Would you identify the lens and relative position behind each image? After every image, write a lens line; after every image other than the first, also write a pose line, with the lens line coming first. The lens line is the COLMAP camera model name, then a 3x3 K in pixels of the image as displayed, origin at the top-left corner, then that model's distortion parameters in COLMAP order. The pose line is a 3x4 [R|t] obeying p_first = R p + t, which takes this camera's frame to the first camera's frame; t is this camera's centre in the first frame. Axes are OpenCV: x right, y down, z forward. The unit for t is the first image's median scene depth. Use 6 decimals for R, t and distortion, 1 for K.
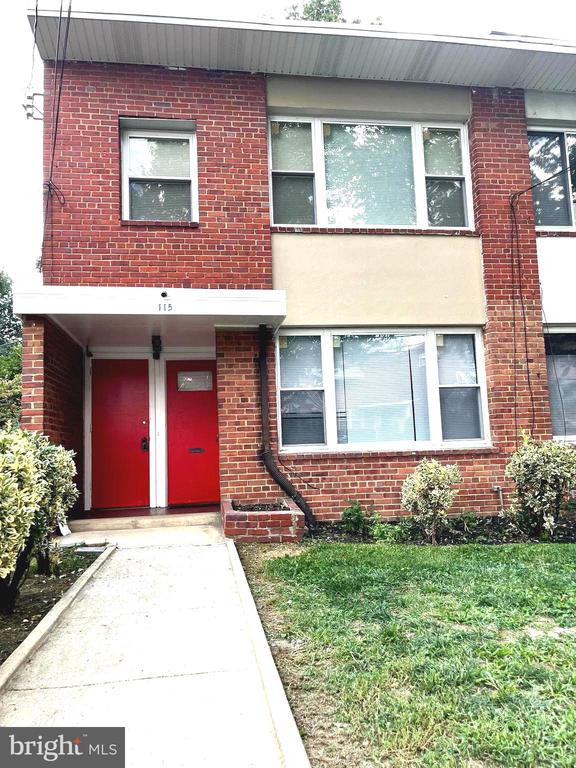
lens RADIAL K [[587.5, 0, 285.9], [0, 587.5, 381.3], [0, 0, 1]] dist [0.066148, -0.063264]
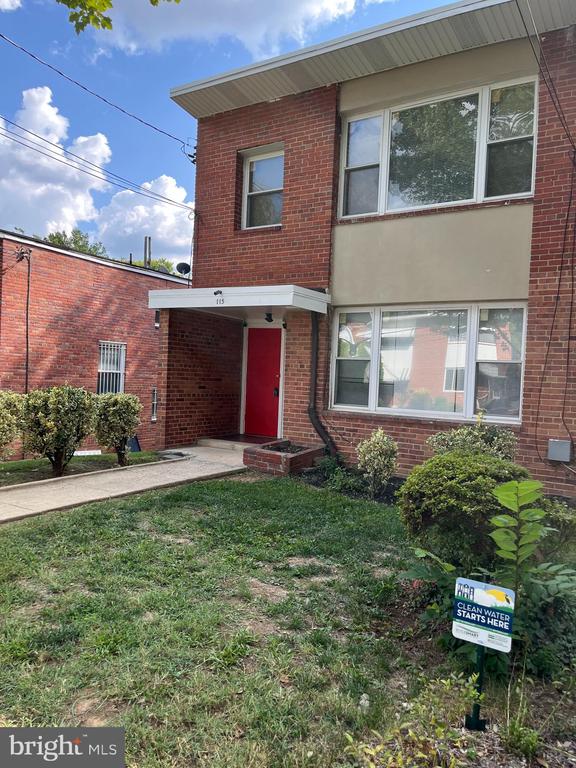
lens RADIAL K [[587.5, 0, 284.0], [0, 587.5, 386.5], [0, 0, 1]] dist [0.066148, -0.063264]
pose [[0.757002, 0.077982, -0.648743, 0.707720], [0.004763, 0.992168, 0.124822, -0.080868], [0.653395, -0.097580, 0.750701, 0.007685]]
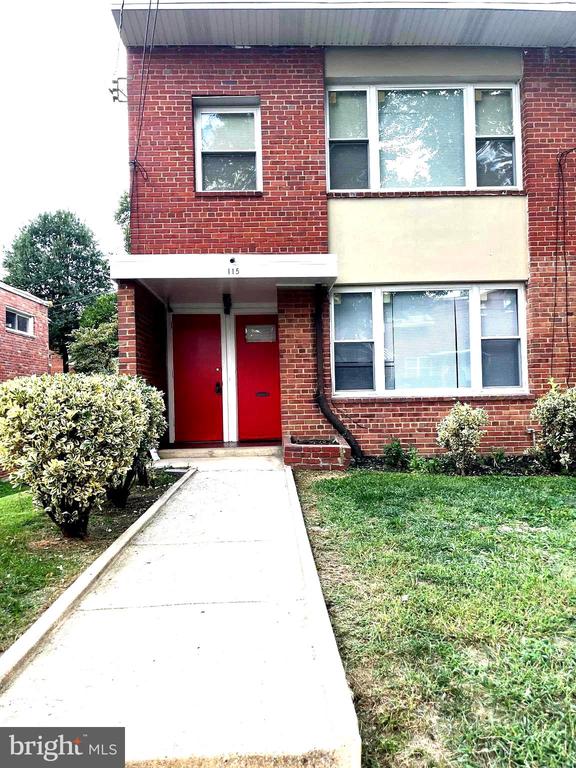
lens RADIAL K [[587.5, 0, 289.4], [0, 587.5, 386.1], [0, 0, 1]] dist [0.066148, -0.063264]
pose [[0.993438, 0.010210, -0.113912, 0.034276], [0.000825, 0.995342, 0.096406, -0.009502], [0.114366, -0.095867, 0.988802, -0.137058]]
